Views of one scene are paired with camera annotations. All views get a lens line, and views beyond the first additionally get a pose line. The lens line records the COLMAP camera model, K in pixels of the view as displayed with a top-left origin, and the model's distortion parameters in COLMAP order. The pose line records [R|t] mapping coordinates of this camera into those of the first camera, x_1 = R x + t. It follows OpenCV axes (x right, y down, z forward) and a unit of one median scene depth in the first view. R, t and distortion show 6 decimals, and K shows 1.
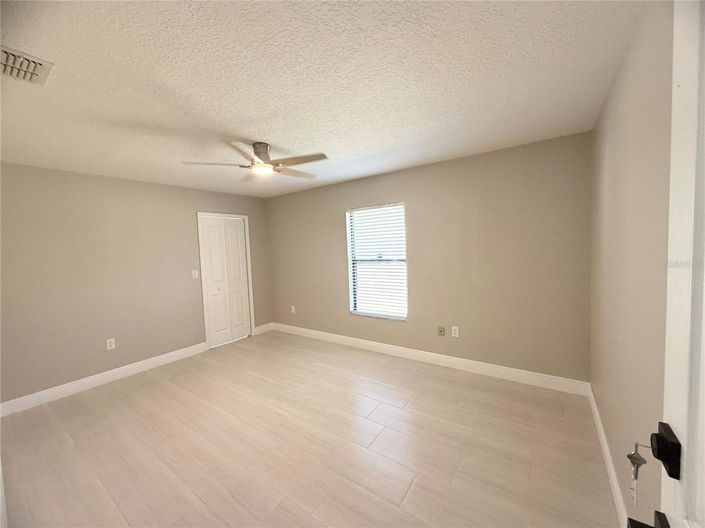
lens RADIAL K [[279.5, 0, 347.1], [0, 279.5, 260.4], [0, 0, 1]] dist [-0.000187, -0.000040]
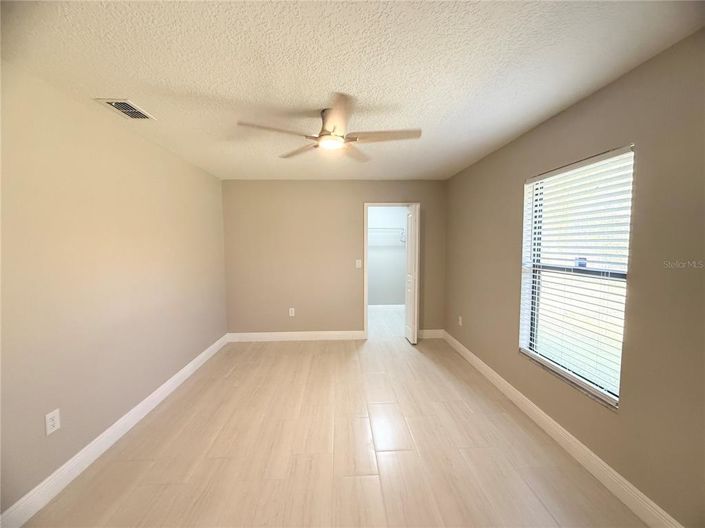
lens RADIAL K [[279.5, 0, 350.4], [0, 279.5, 261.6], [0, 0, 1]] dist [-0.000187, -0.000040]
pose [[0.611998, 0.085811, -0.786190, 0.276413], [-0.058780, 0.996282, 0.062986, -0.025414], [0.788672, 0.007665, 0.614766, 0.368650]]
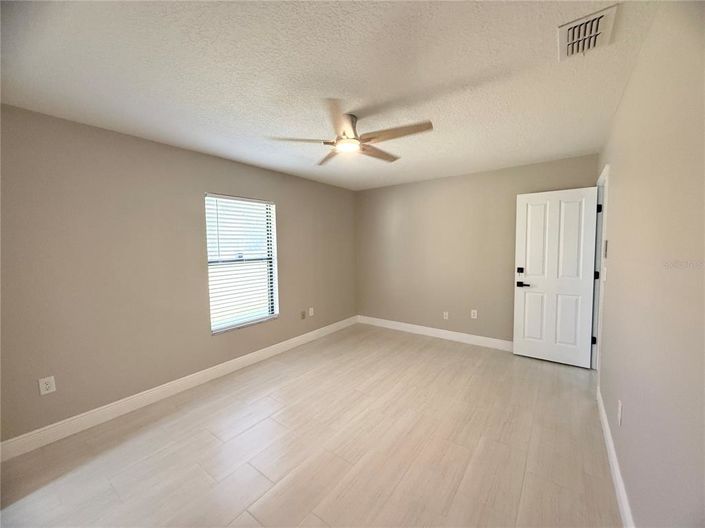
lens RADIAL K [[279.5, 0, 355.8], [0, 279.5, 261.5], [0, 0, 1]] dist [-0.000187, -0.000040]
pose [[0.012504, -0.016742, 0.999782, -0.787818], [0.063657, 0.997845, 0.015914, 0.013106], [-0.997893, 0.063444, 0.013543, 0.666727]]
